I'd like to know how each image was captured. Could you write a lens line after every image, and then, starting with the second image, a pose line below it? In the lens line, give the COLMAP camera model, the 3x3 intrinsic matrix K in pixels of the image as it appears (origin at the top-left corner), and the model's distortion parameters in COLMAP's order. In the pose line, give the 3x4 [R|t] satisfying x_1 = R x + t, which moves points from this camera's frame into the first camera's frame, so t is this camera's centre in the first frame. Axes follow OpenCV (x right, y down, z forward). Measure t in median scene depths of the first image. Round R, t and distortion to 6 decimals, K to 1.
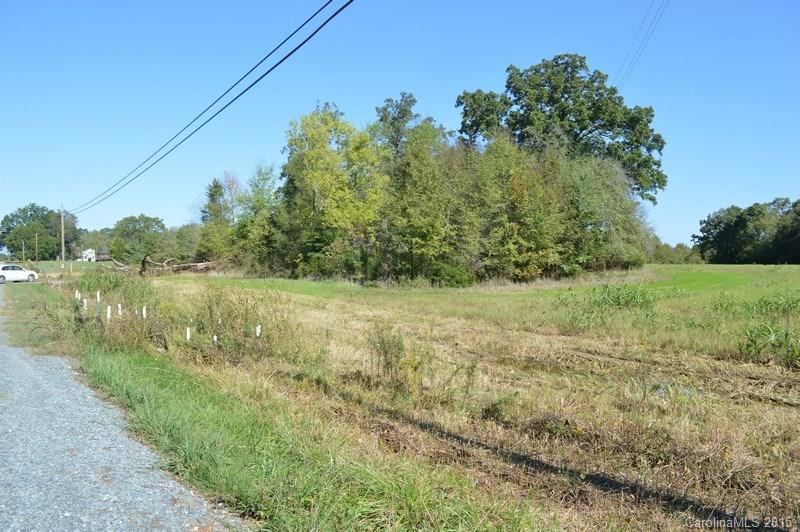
lens RADIAL K [[637.4, 0, 396.0], [0, 637.4, 267.1], [0, 0, 1]] dist [-0.086134, 0.014489]
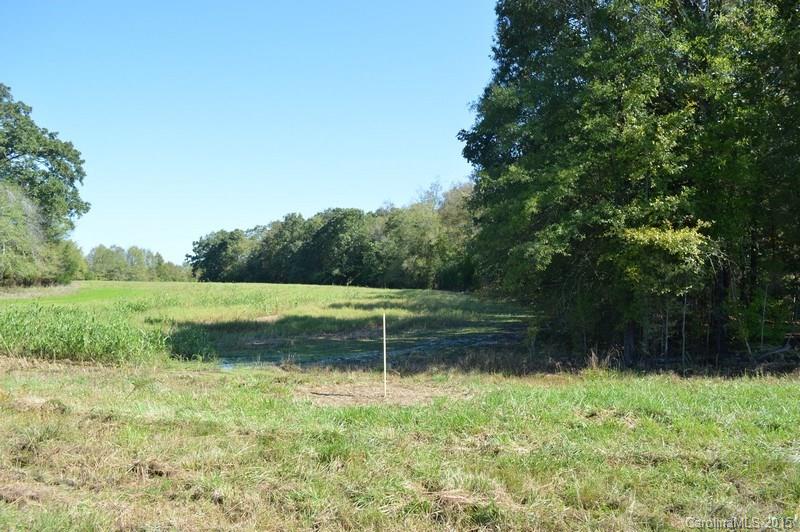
lens RADIAL K [[637.4, 0, 399.8], [0, 637.4, 263.6], [0, 0, 1]] dist [-0.086134, 0.014489]
pose [[0.758107, 0.028651, 0.651500, 0.181151], [-0.008126, 0.999372, -0.034494, -0.004254], [-0.652079, 0.020857, 0.757864, -0.305528]]
